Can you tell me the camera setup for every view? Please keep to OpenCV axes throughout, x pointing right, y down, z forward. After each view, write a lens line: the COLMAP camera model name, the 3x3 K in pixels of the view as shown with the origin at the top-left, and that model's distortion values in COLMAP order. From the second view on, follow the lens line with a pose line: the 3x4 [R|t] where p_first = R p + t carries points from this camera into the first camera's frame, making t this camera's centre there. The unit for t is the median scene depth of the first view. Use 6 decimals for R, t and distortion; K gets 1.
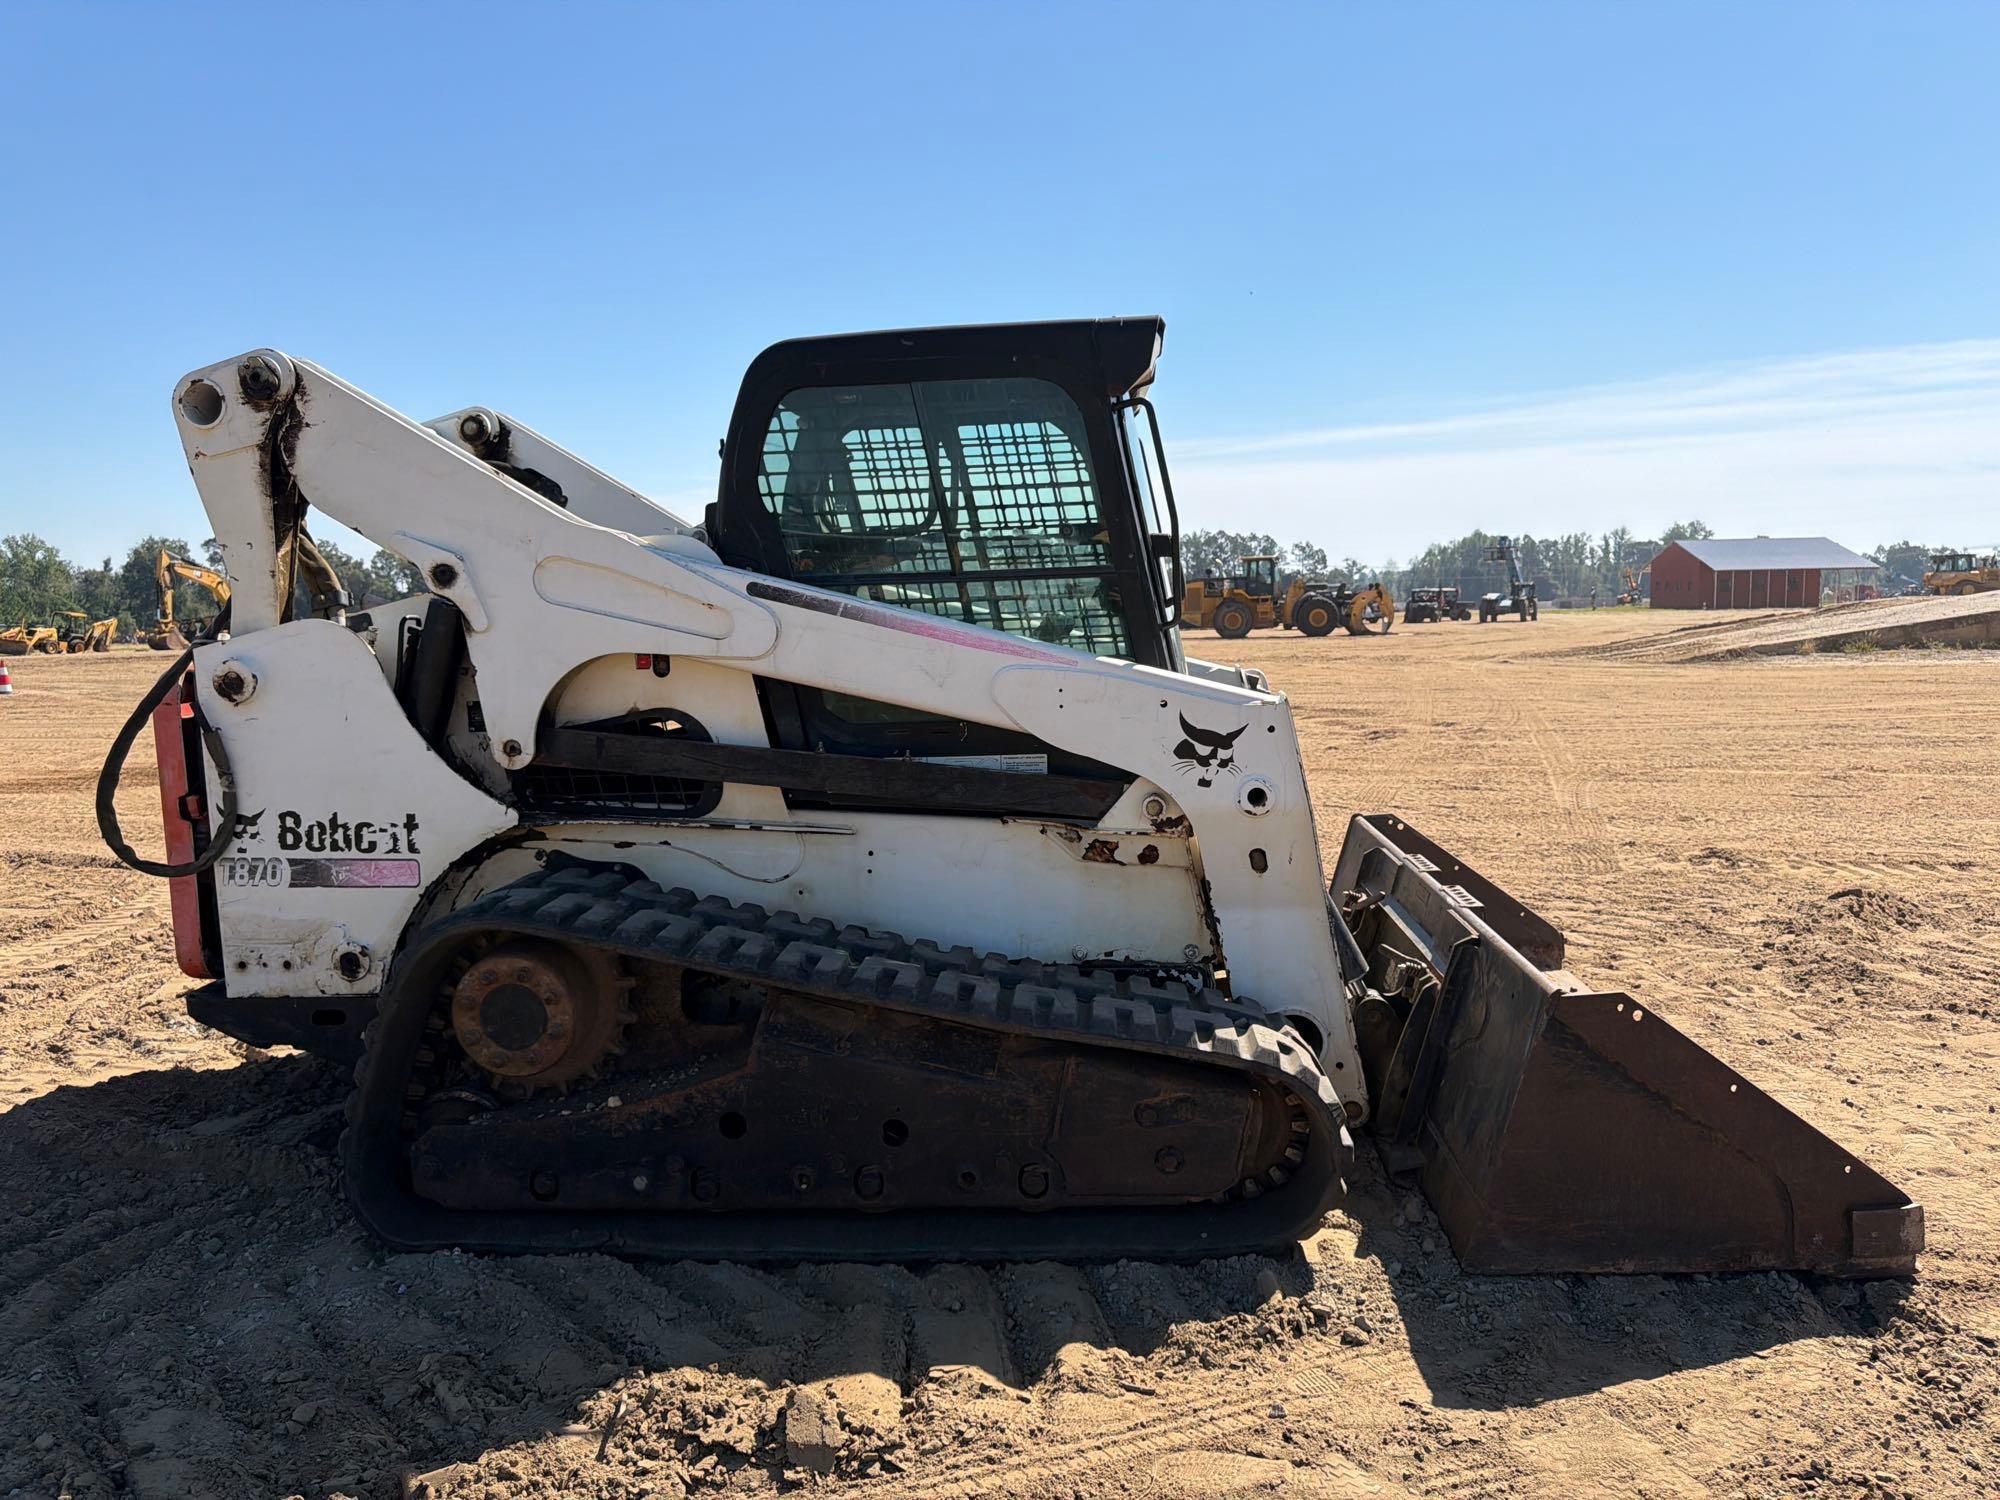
lens RADIAL K [[1408.2, 0, 1000.0], [0, 1408.2, 750.0], [0, 0, 1]] dist [0.083990, -0.153996]
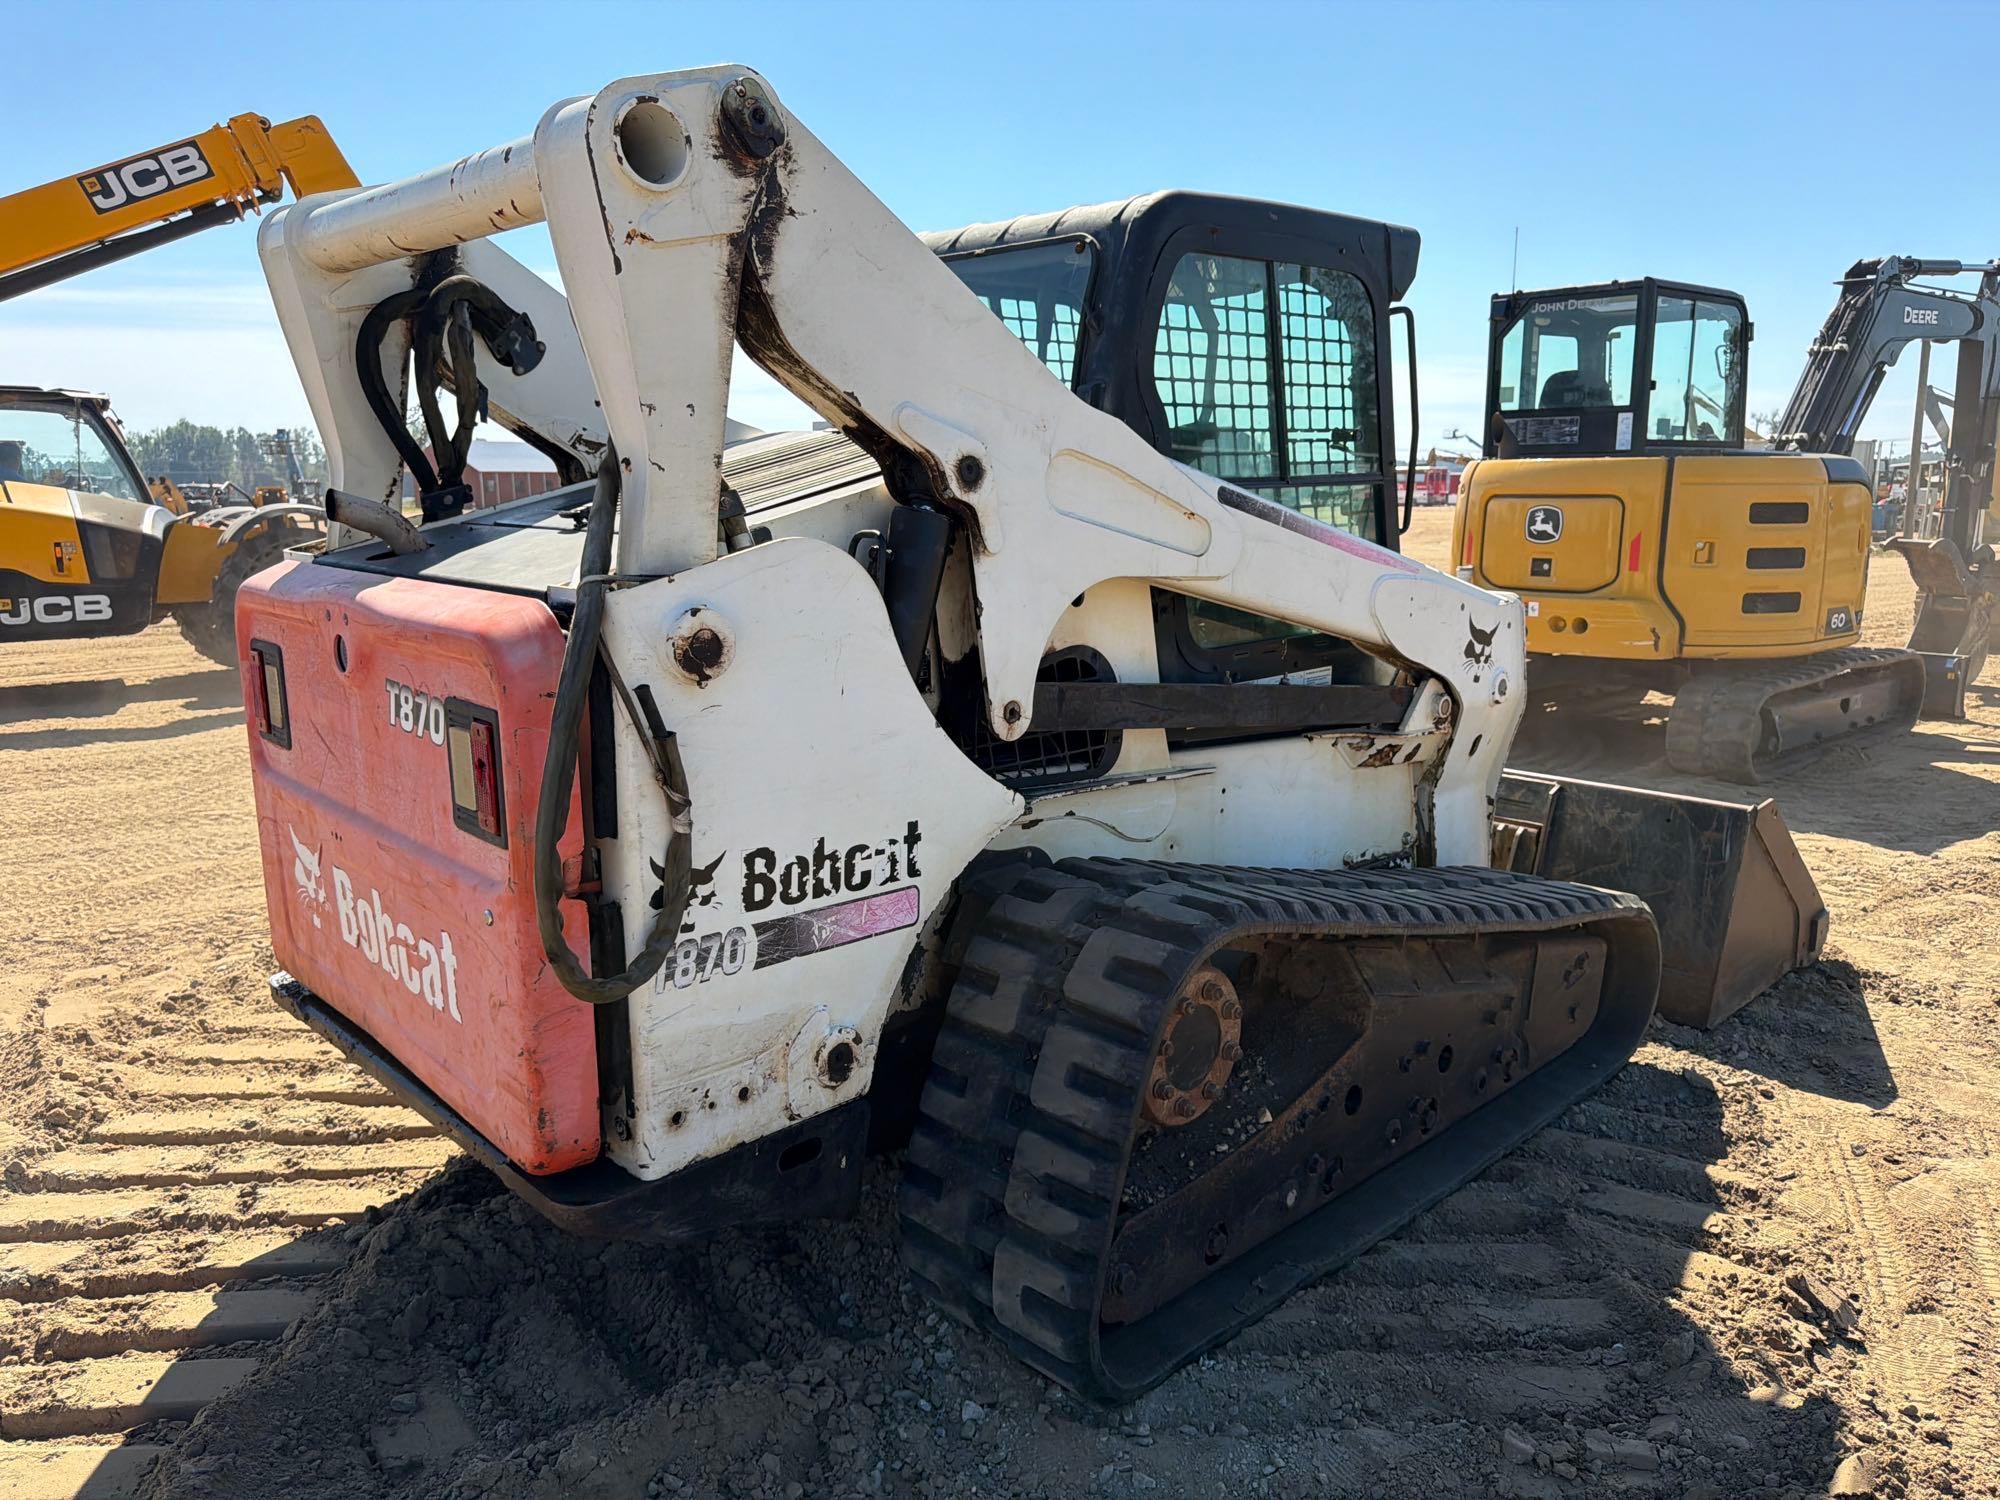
lens RADIAL K [[1408.2, 0, 1000.0], [0, 1408.2, 750.0], [0, 0, 1]] dist [0.083990, -0.153996]
pose [[0.671407, -0.119118, 0.731453, -0.874933], [0.068204, 0.992741, 0.099064, -0.053471], [-0.737943, -0.016624, 0.674658, 0.508502]]
